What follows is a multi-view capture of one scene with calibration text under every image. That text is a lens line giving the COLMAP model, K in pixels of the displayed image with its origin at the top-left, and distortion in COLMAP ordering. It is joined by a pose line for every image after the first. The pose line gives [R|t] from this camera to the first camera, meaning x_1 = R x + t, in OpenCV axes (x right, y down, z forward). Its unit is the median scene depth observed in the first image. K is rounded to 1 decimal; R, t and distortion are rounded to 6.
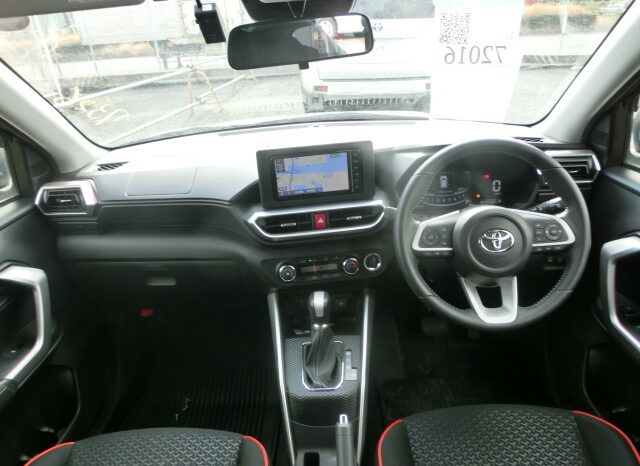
lens RADIAL K [[434.1, 0, 320.0], [0, 434.1, 233.0], [0, 0, 1]] dist [-0.021880, 0.004785]
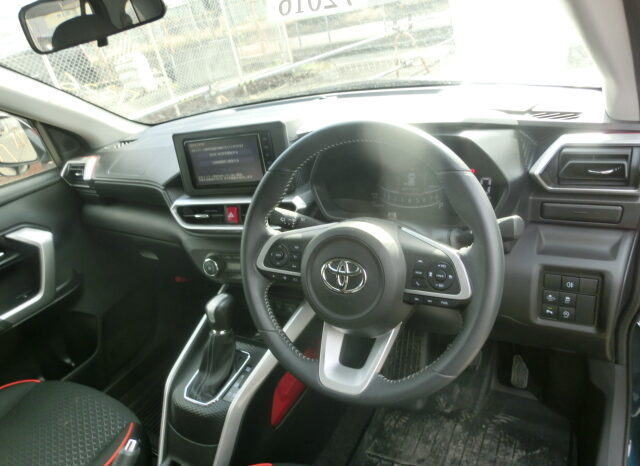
lens RADIAL K [[431.0, 0, 305.8], [0, 431.0, 229.4], [0, 0, 1]] dist [-0.002440, 0.001820]
pose [[0.874182, 0.113841, -0.472066, 0.546336], [-0.079045, 0.992526, 0.092975, -0.091963], [0.479122, -0.043962, 0.876647, 0.306967]]
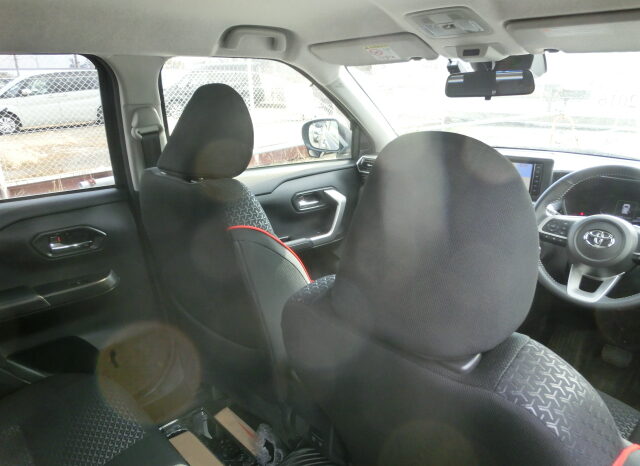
lens RADIAL K [[434.1, 0, 320.0], [0, 434.1, 233.0], [0, 0, 1]] dist [-0.021880, 0.004785]
pose [[0.697125, 0.283761, -0.658404, 0.550244], [-0.337094, 0.940231, 0.048304, 0.182933], [0.632759, 0.188271, 0.751113, -0.431573]]
